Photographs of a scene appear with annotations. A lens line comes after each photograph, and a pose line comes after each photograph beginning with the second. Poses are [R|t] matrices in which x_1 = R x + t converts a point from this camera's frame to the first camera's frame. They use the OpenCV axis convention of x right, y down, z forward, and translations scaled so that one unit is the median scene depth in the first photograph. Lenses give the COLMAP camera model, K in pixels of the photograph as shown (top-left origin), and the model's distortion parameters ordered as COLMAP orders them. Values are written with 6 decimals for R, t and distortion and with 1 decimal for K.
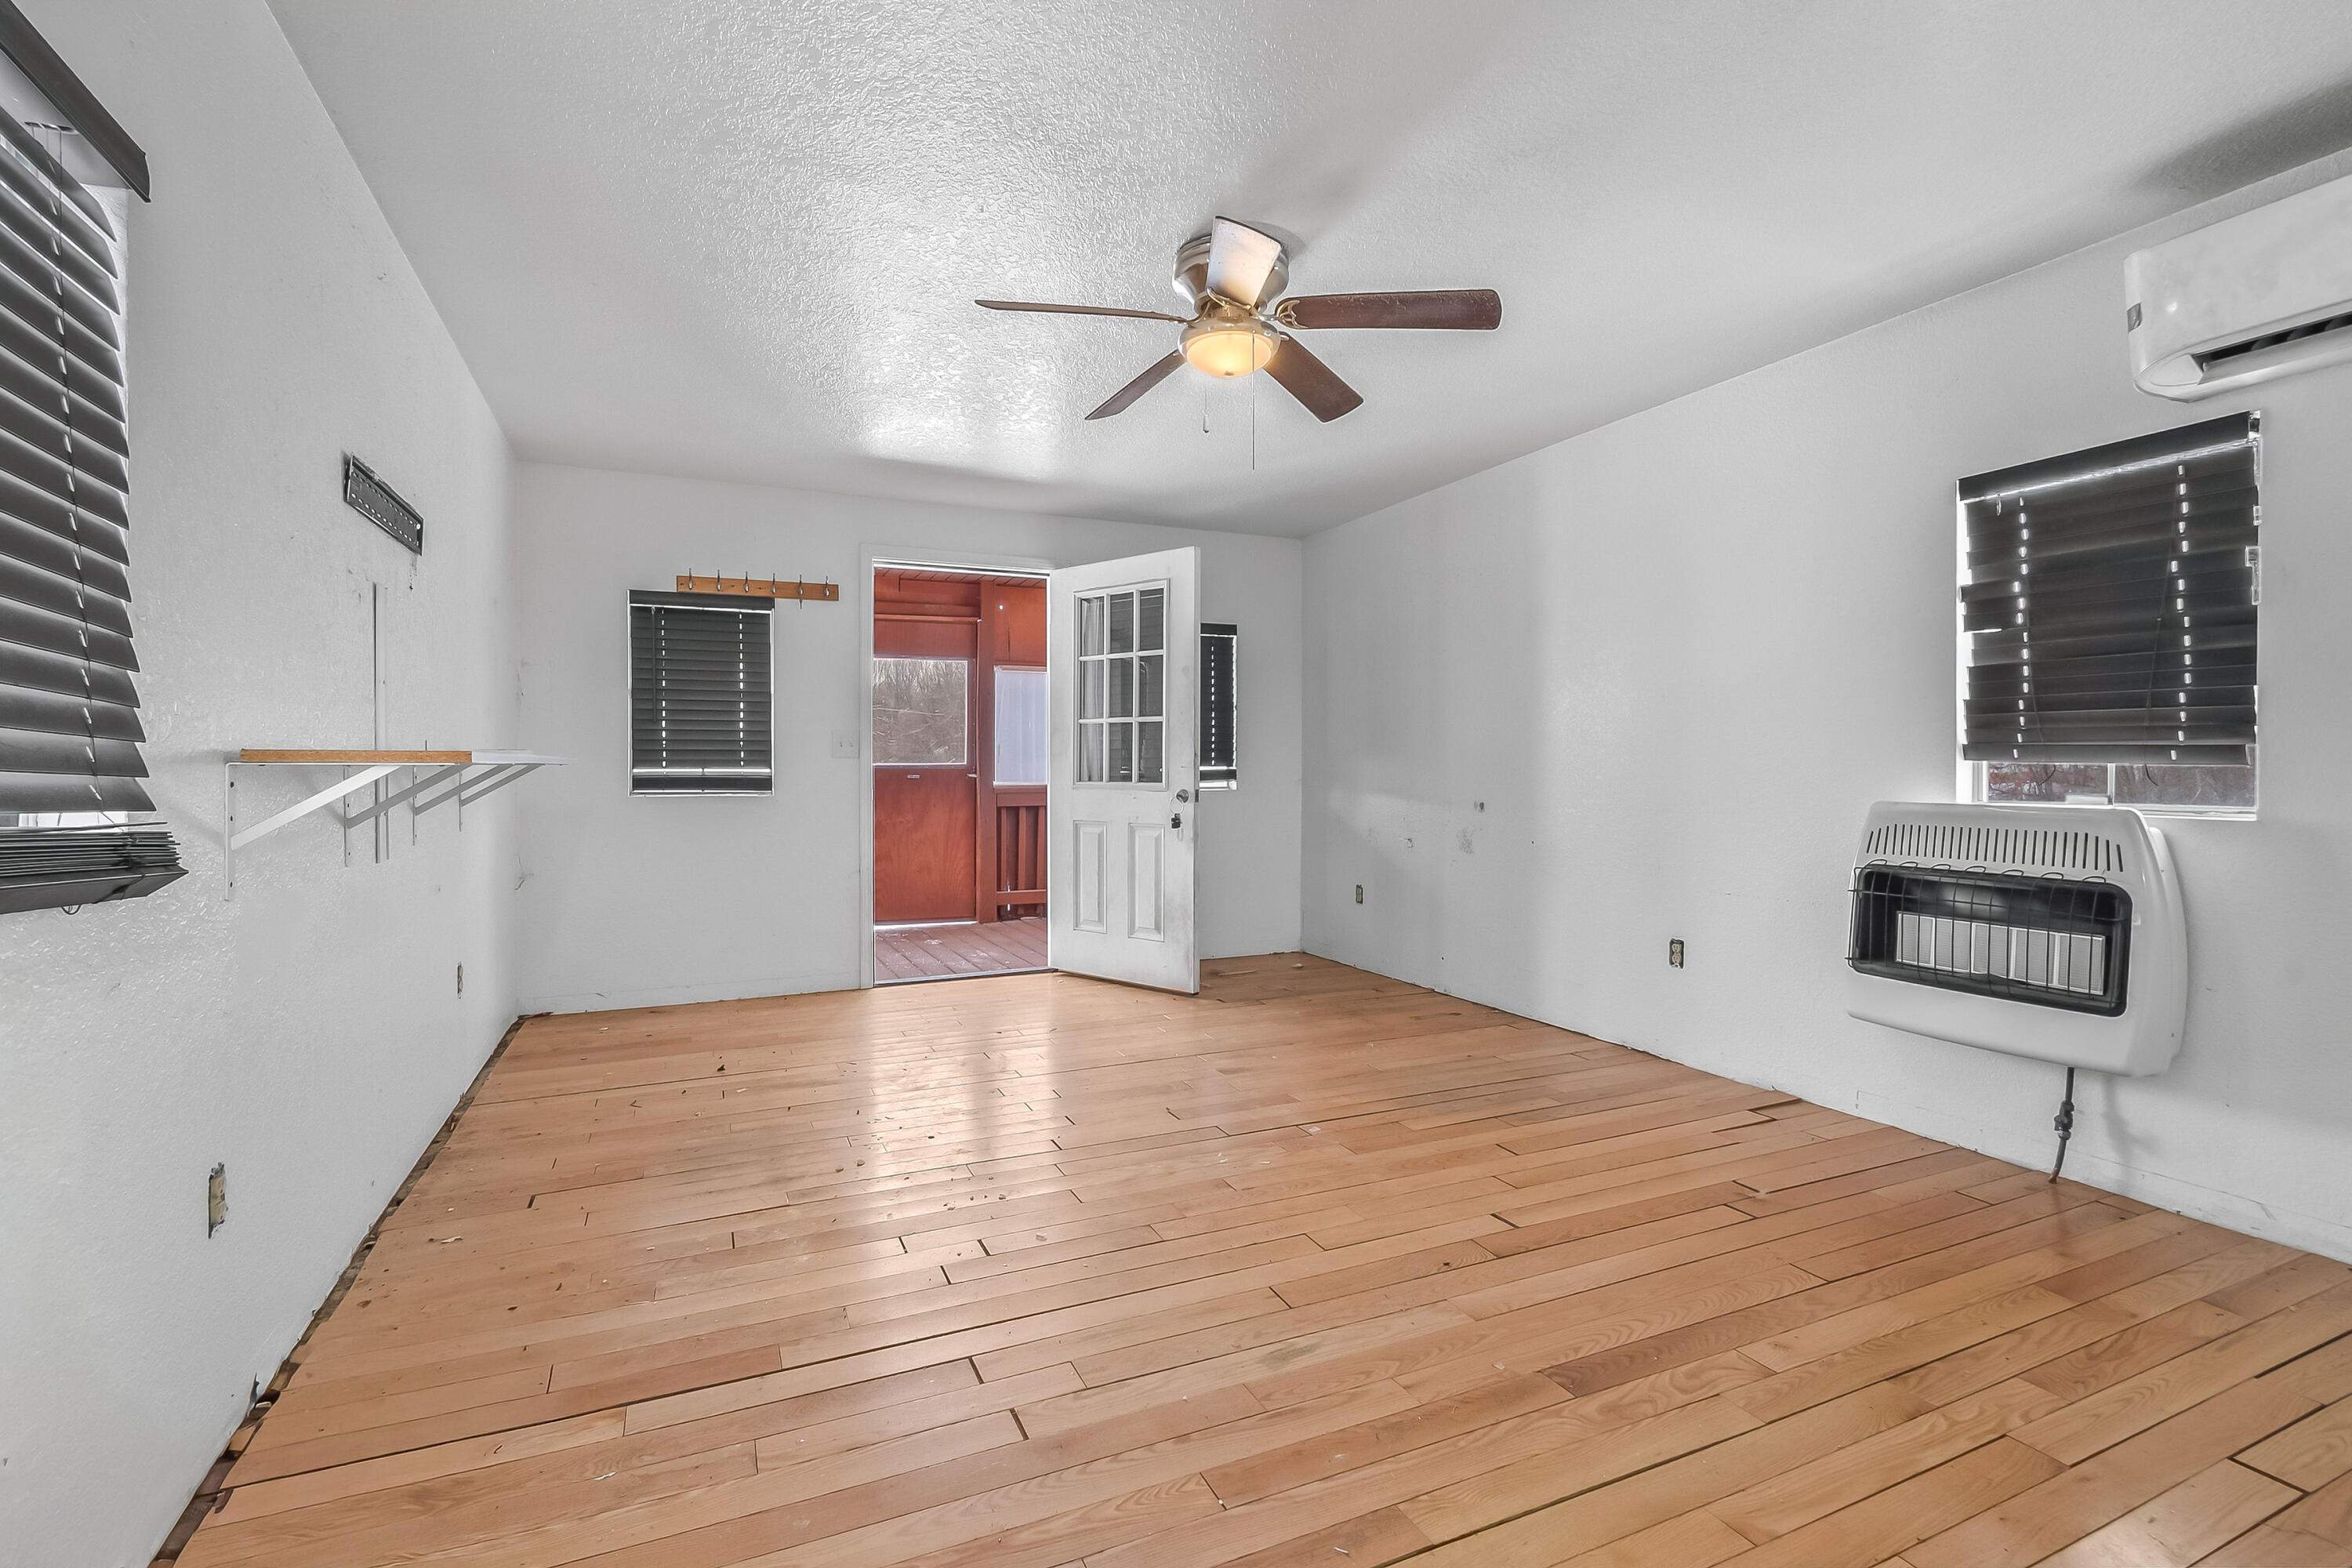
lens RADIAL K [[1070.6, 0, 1169.8], [0, 1070.6, 780.1], [0, 0, 1]] dist [0.001622, -0.000456]
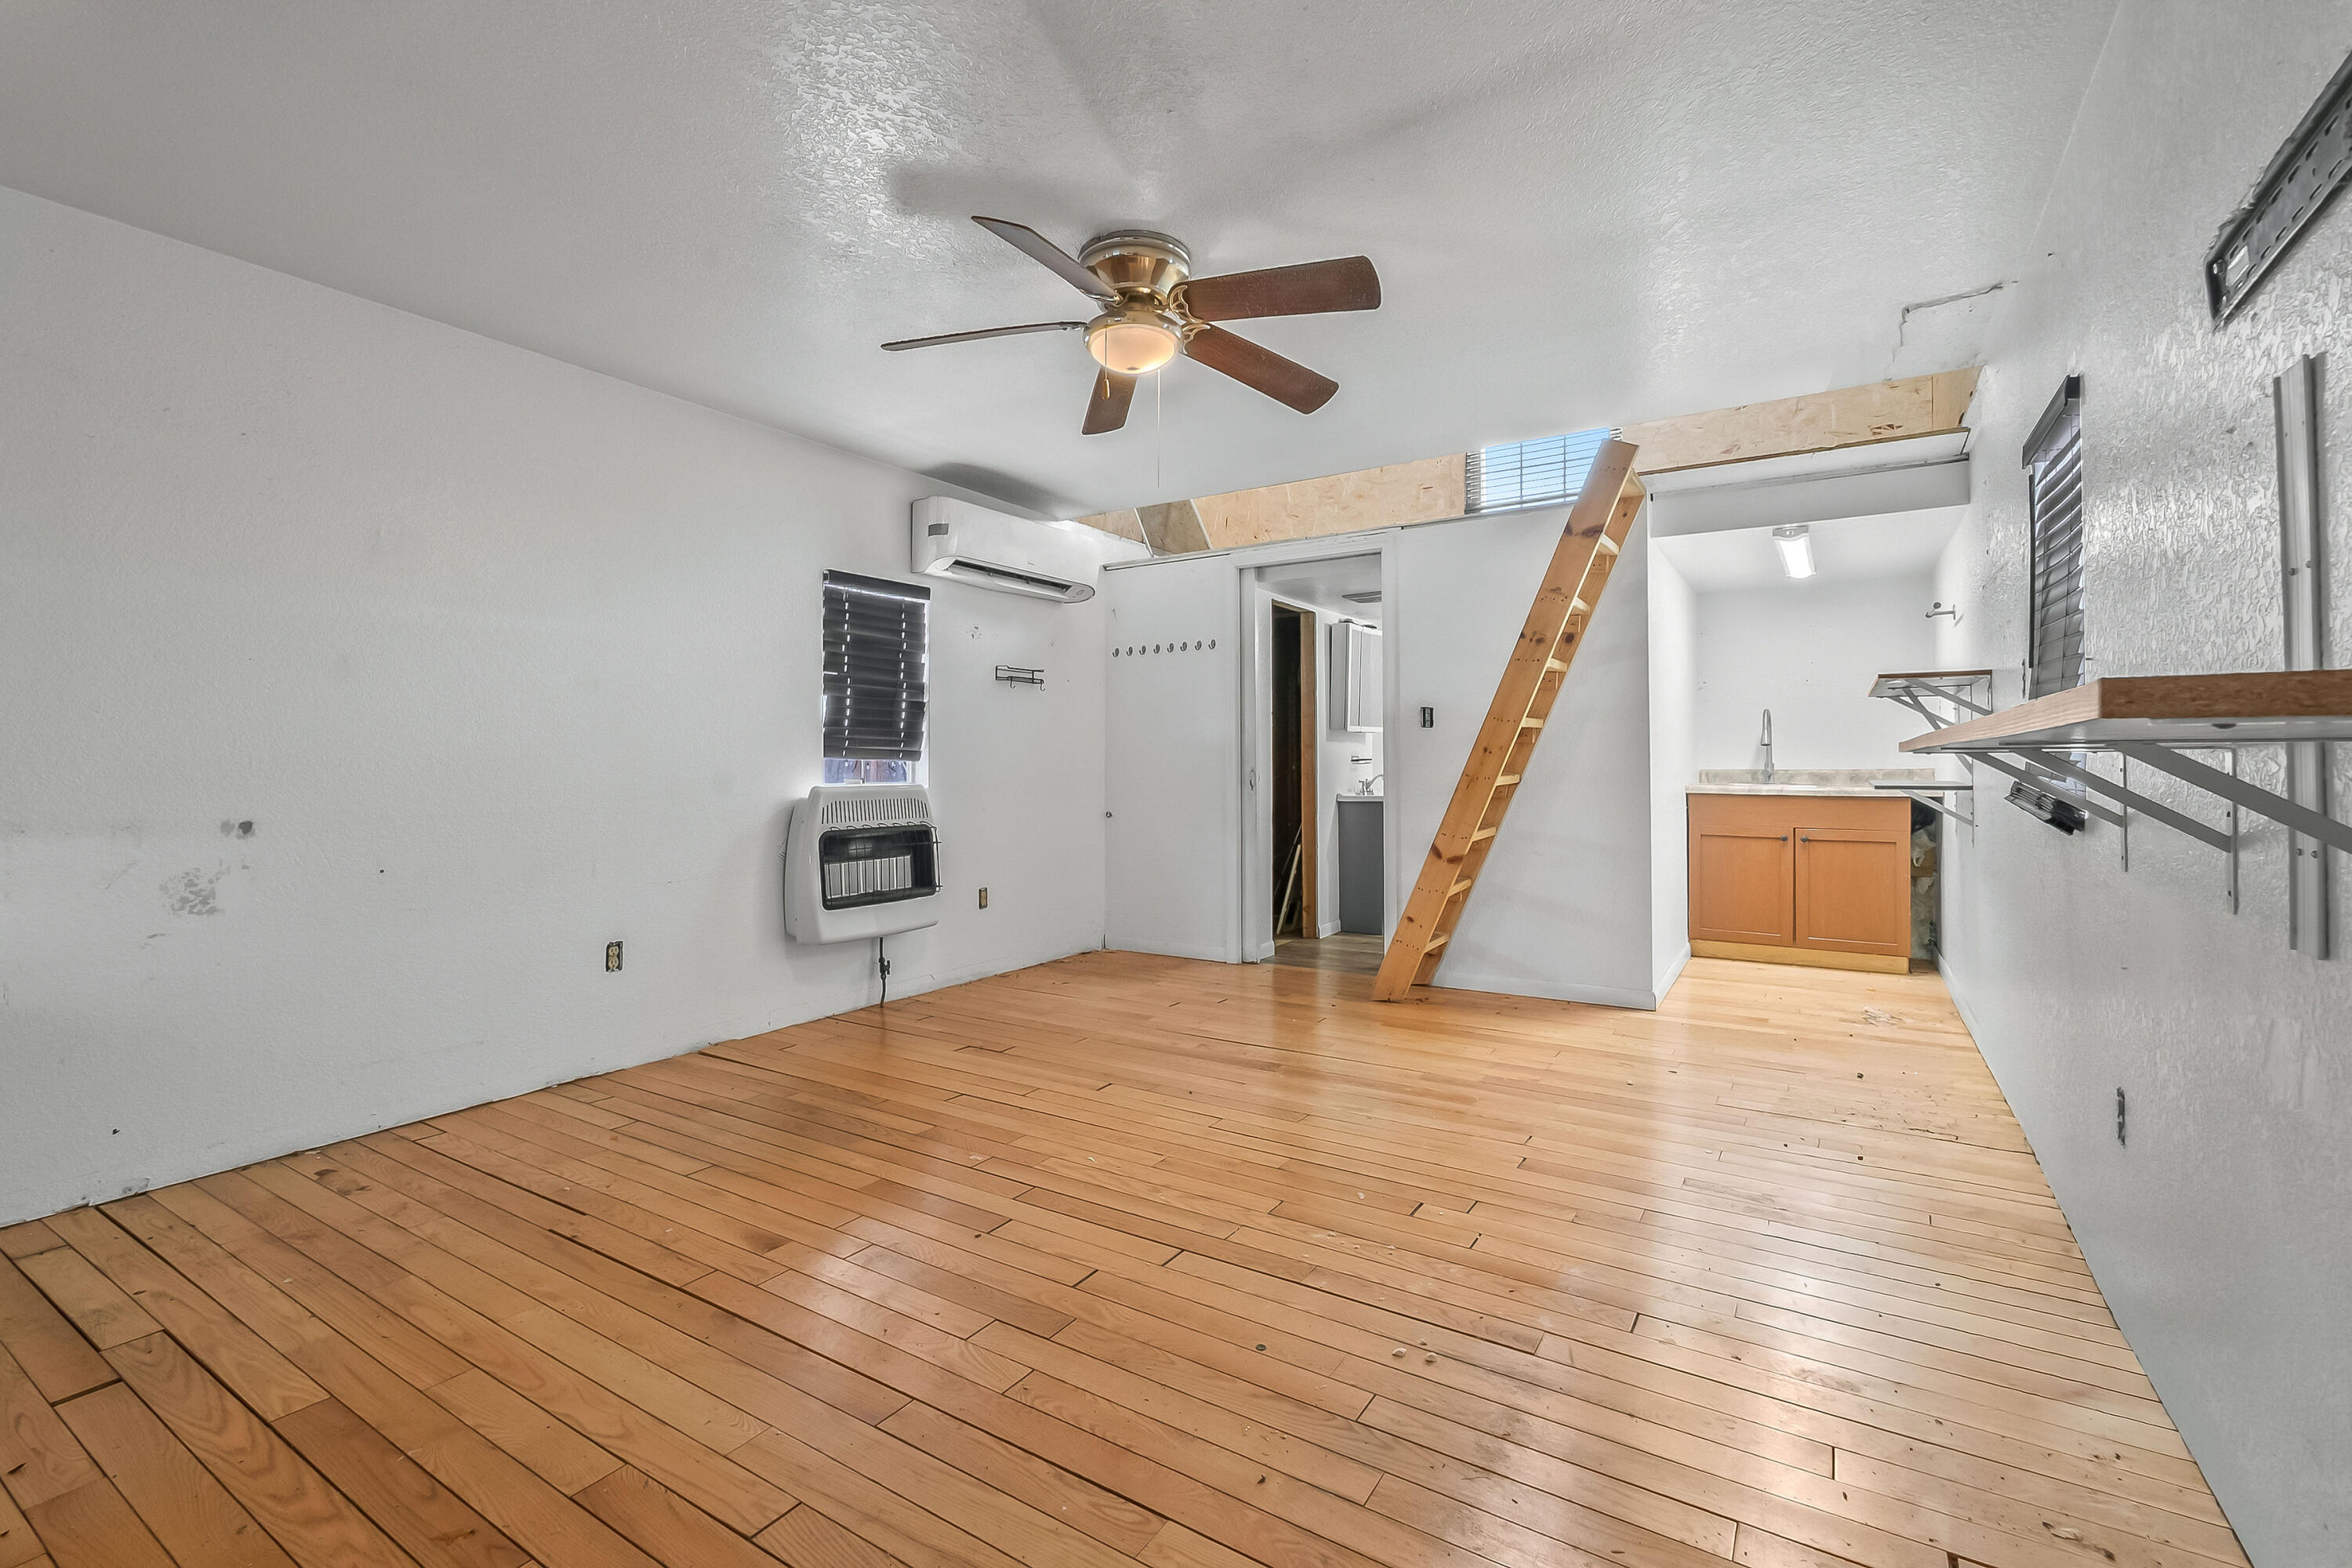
lens RADIAL K [[1070.6, 0, 1108.7], [0, 1070.6, 761.8], [0, 0, 1]] dist [0.001622, -0.000456]
pose [[-0.527003, 0.004322, 0.849852, -0.779739], [0.013739, 0.999900, 0.003434, -0.012353], [-0.849752, 0.013486, -0.527010, 1.541760]]
